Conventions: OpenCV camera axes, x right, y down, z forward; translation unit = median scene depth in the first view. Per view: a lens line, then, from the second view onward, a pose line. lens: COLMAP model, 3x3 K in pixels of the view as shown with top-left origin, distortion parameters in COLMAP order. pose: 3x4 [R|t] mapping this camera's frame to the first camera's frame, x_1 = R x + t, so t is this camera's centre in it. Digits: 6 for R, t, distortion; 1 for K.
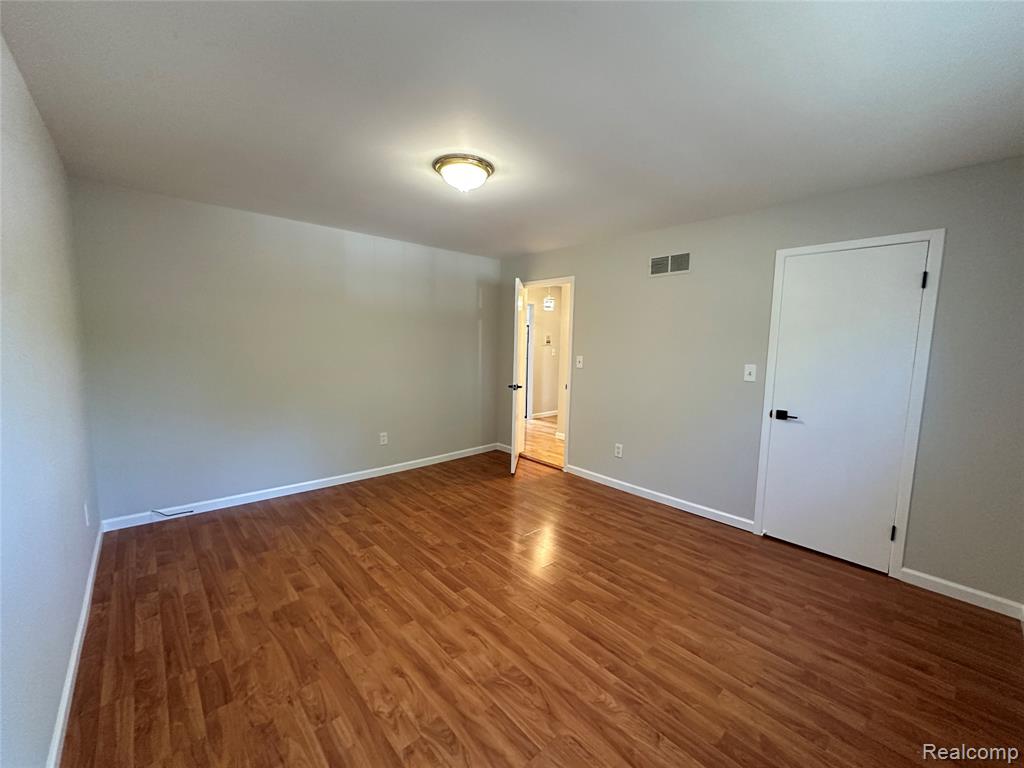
lens RADIAL K [[409.8, 0, 512.0], [0, 409.8, 384.0], [0, 0, 1]] dist [-0.006144, 0.001337]
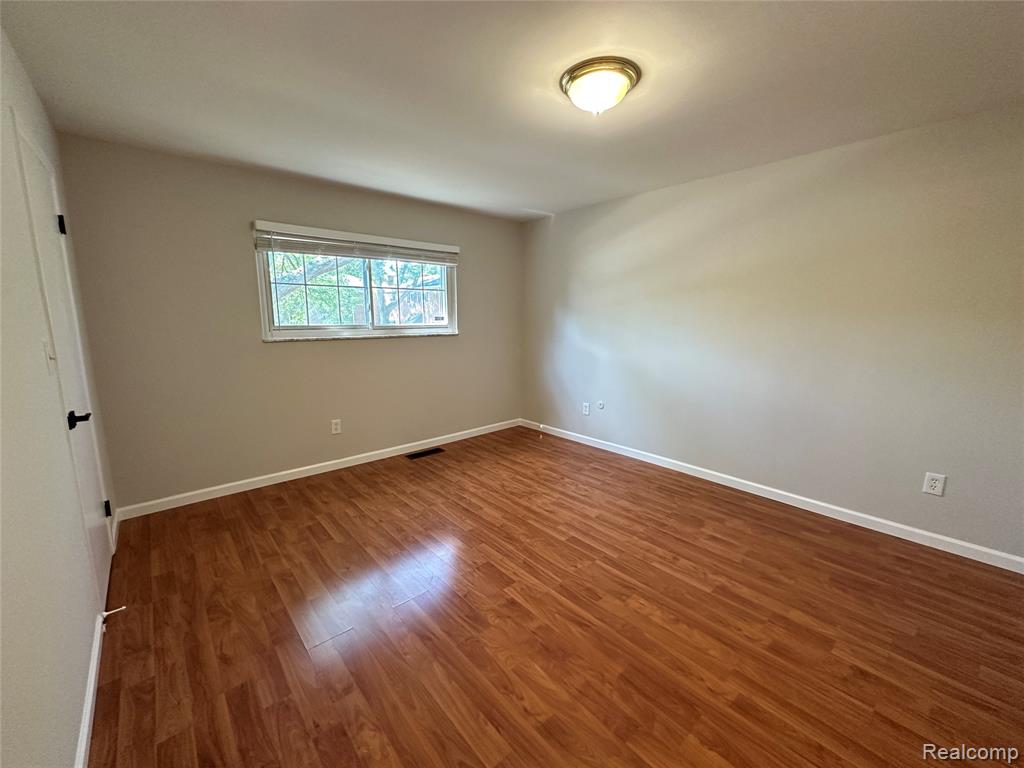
lens RADIAL K [[409.8, 0, 512.0], [0, 409.8, 384.0], [0, 0, 1]] dist [-0.006144, 0.001337]
pose [[-0.999668, -0.024364, 0.008420, 0.026101], [-0.021201, 0.962883, 0.269085, -0.169698], [-0.014663, 0.268817, -0.963080, 1.790798]]
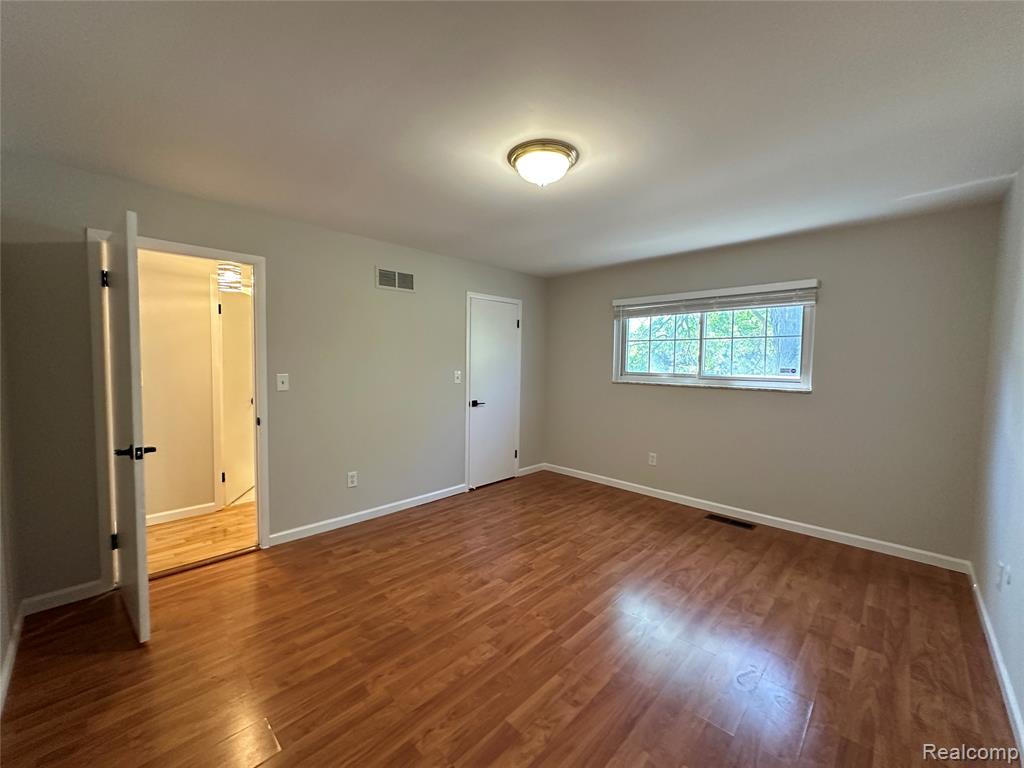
lens RADIAL K [[409.8, 0, 512.0], [0, 409.8, 384.0], [0, 0, 1]] dist [-0.006144, 0.001337]
pose [[-0.062377, -0.079714, 0.994864, -0.954408], [0.091876, 0.992114, 0.085254, -0.126499], [-0.993815, 0.096722, -0.054561, 1.090221]]
